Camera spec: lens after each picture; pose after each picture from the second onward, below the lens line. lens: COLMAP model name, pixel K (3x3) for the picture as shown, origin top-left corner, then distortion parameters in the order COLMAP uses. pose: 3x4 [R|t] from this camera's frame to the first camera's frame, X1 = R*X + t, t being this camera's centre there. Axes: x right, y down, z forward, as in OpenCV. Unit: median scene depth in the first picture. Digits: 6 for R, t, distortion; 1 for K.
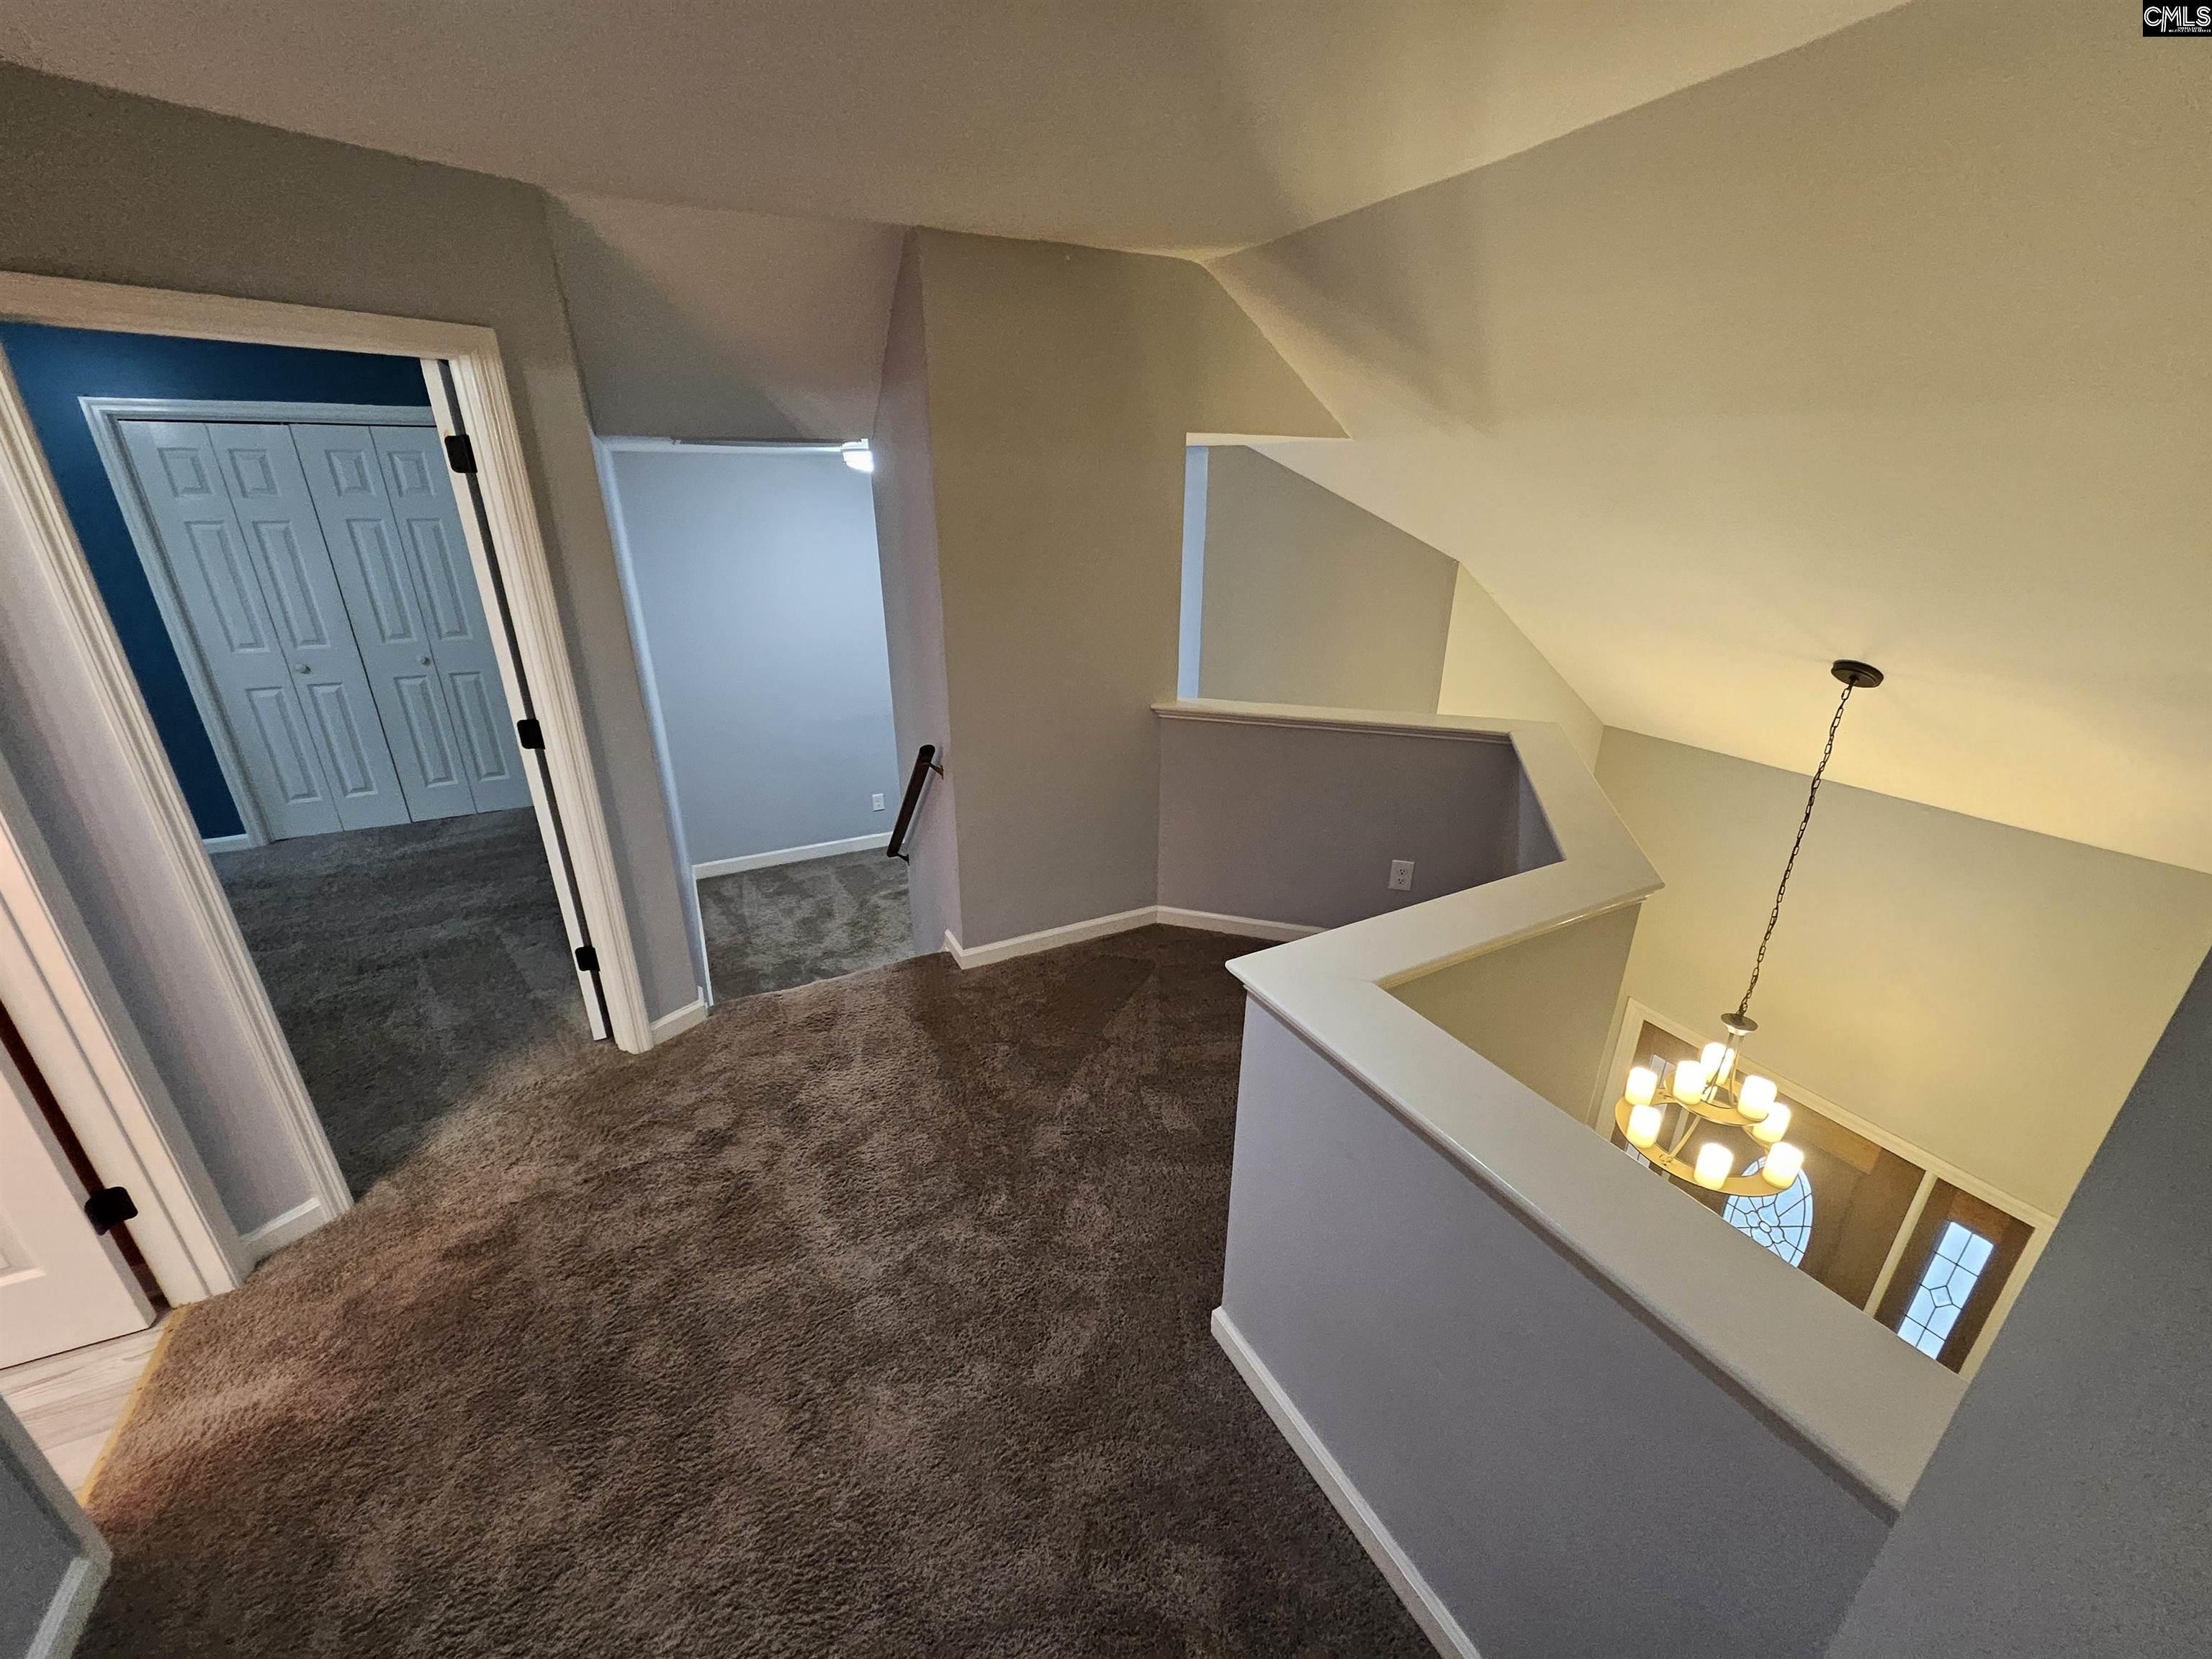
lens RADIAL K [[864.5, 0, 1093.0], [0, 864.5, 831.2], [0, 0, 1]] dist [0.000068, -0.000173]
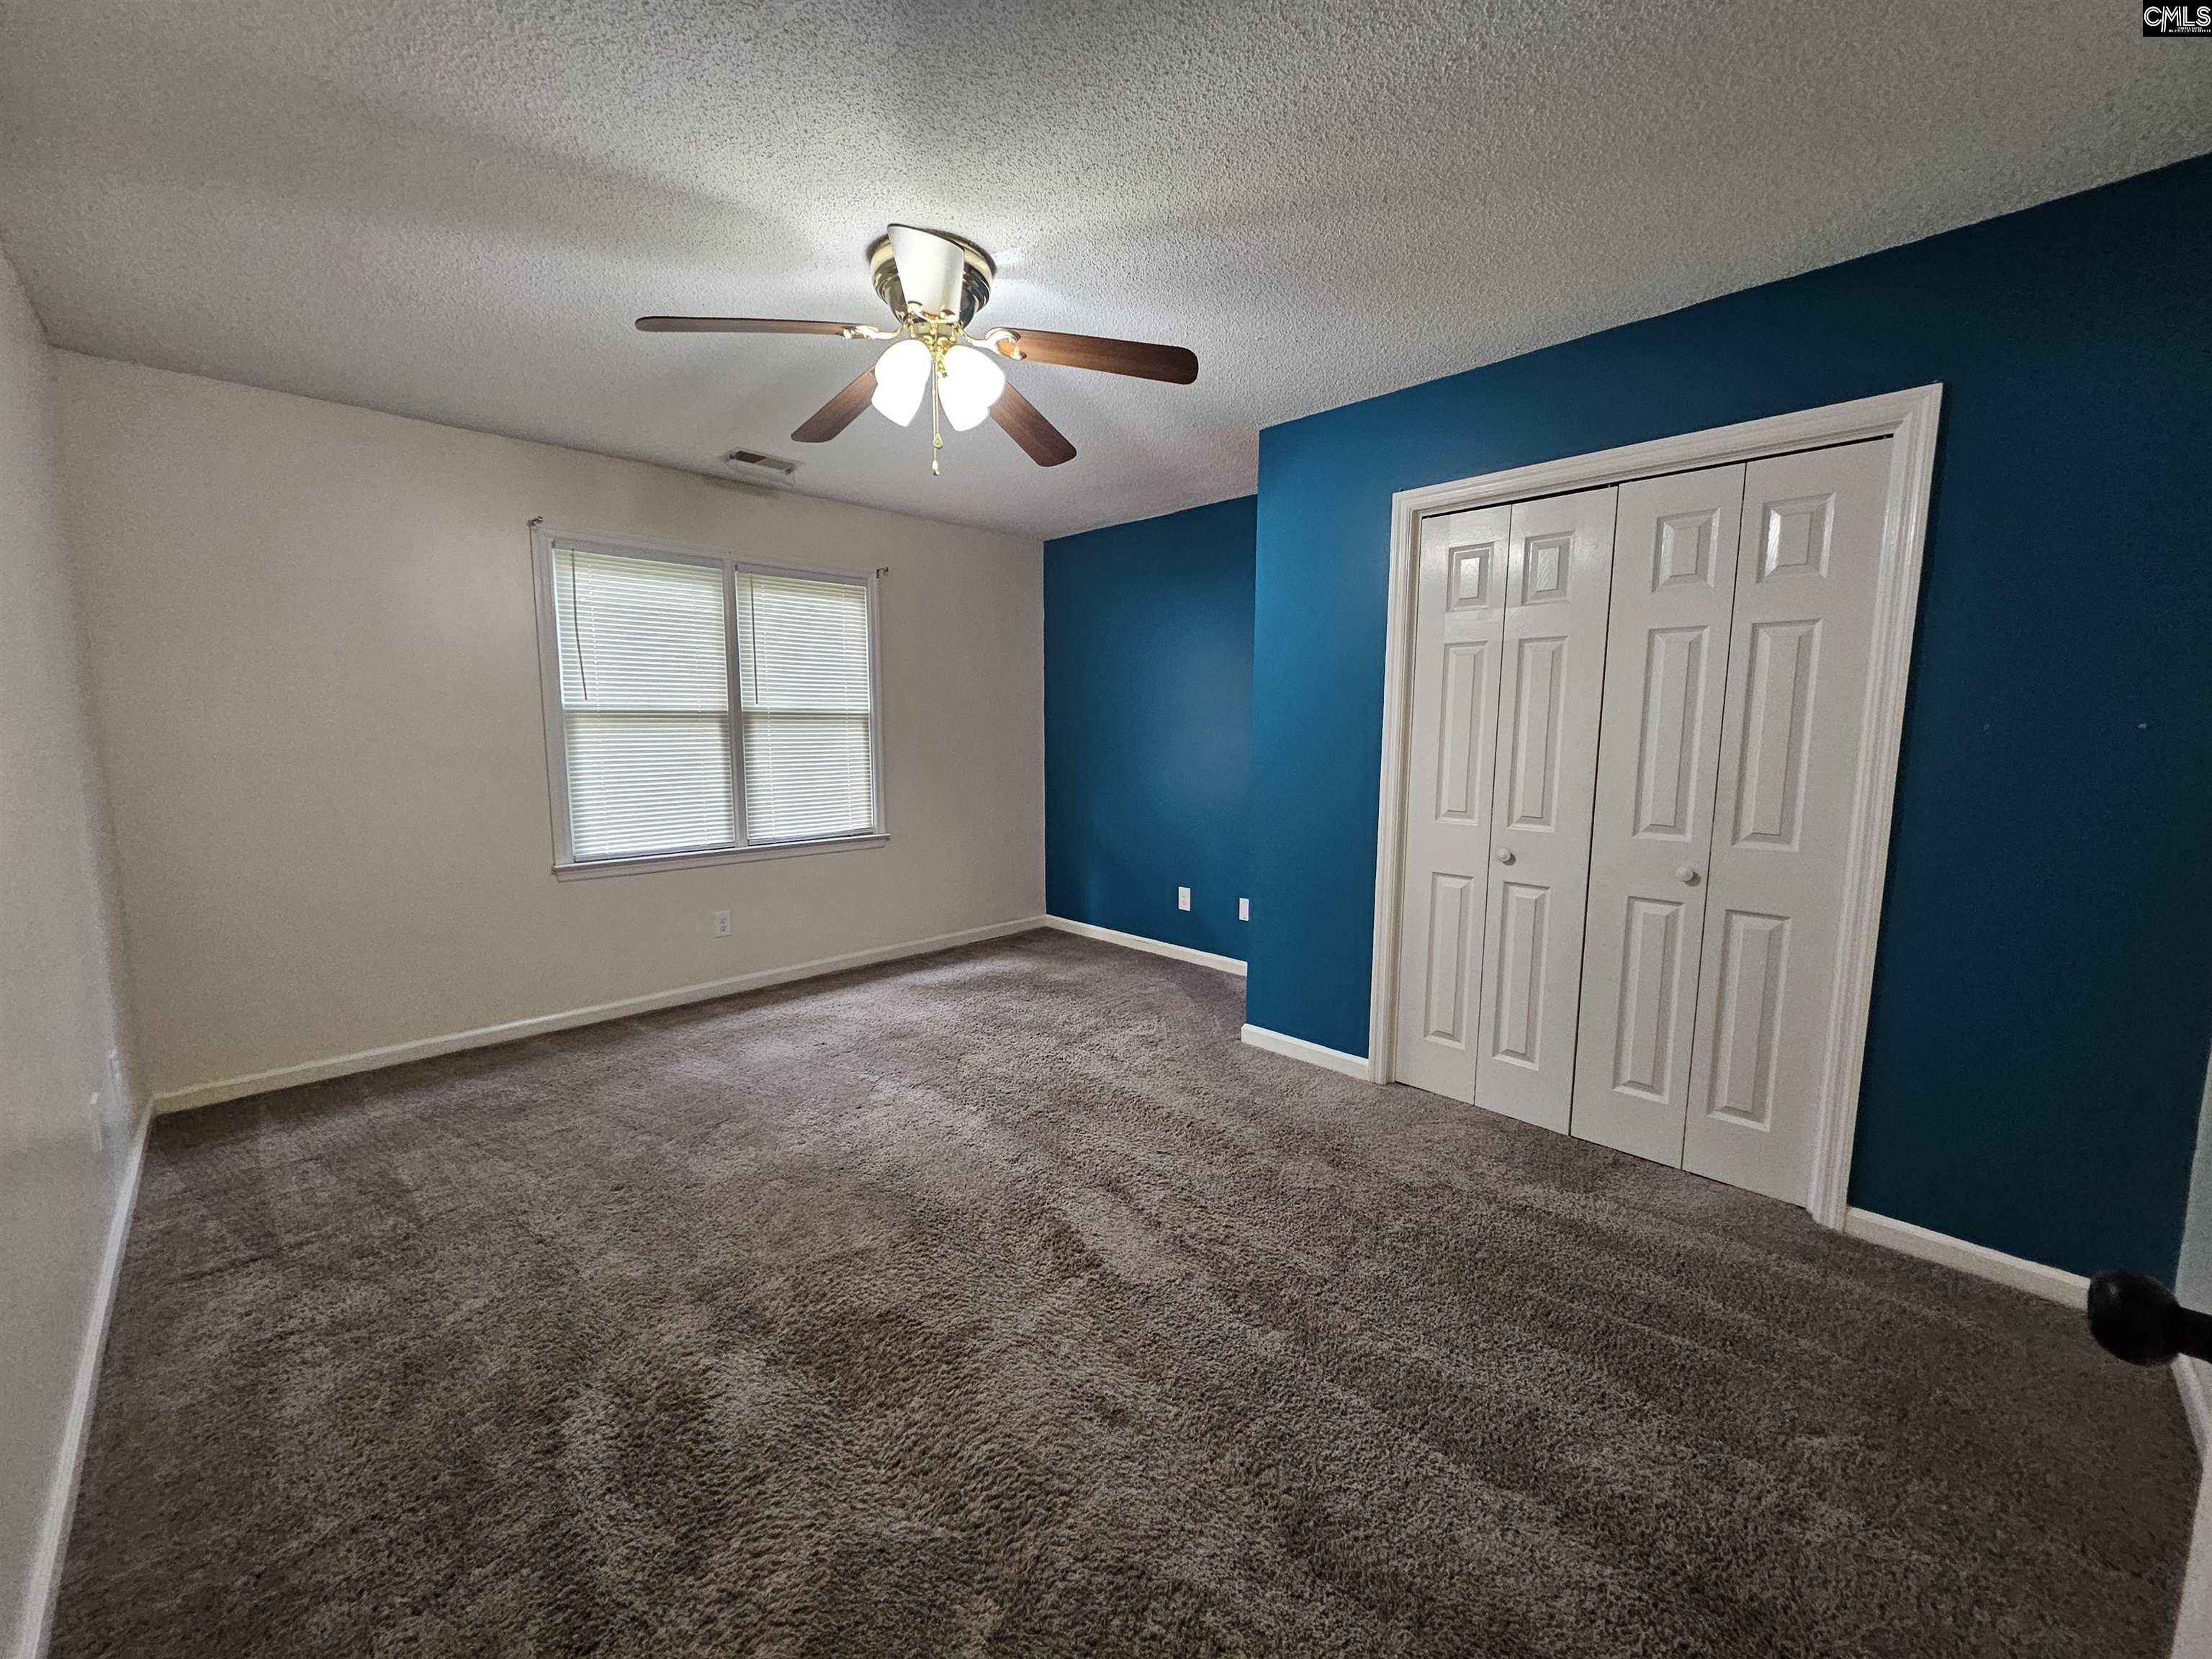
lens RADIAL K [[864.5, 0, 1092.2], [0, 864.5, 827.2], [0, 0, 1]] dist [0.000068, -0.000173]
pose [[0.307183, 0.113254, -0.944888, -0.382155], [-0.357835, 0.933774, -0.004410, -0.090404], [0.881812, 0.339469, 0.327365, 0.484135]]
